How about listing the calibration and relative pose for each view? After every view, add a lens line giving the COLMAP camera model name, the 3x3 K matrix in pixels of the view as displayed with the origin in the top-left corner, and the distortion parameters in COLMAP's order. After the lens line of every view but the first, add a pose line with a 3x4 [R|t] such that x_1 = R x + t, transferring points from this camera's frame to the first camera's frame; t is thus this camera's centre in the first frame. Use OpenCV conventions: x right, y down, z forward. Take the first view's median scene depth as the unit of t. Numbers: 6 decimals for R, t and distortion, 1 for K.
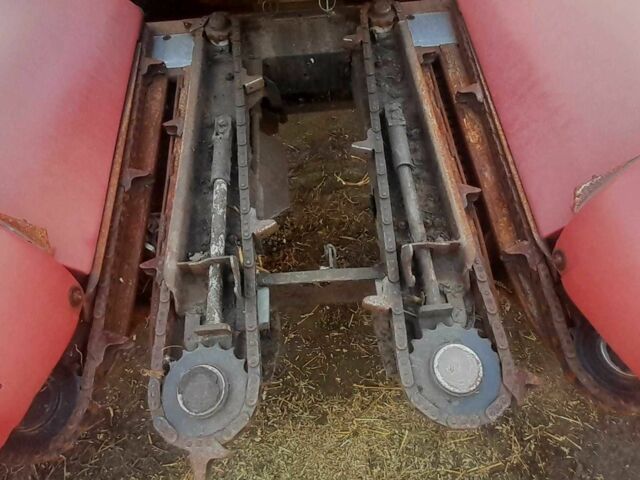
lens RADIAL K [[390.6, 0, 320.0], [0, 390.6, 240.0], [0, 0, 1]] dist [-0.003712, -0.000204]
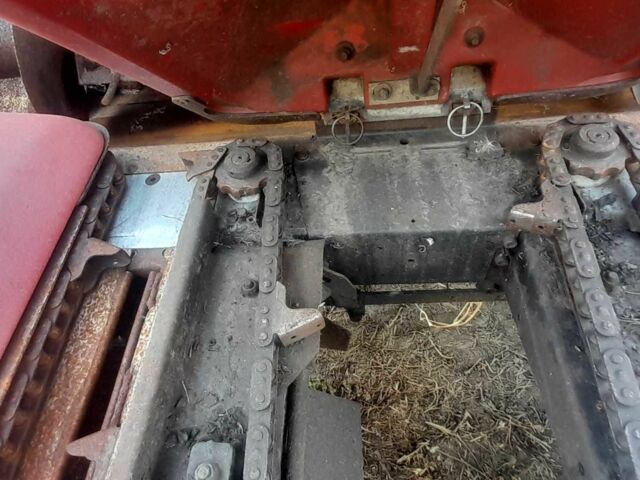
lens RADIAL K [[390.6, 0, 320.0], [0, 390.6, 240.0], [0, 0, 1]] dist [-0.003712, -0.000204]
pose [[0.989174, 0.048781, -0.138404, -0.086321], [-0.063330, 0.992690, -0.102741, -0.407260], [0.132380, 0.110393, 0.985032, 0.523022]]
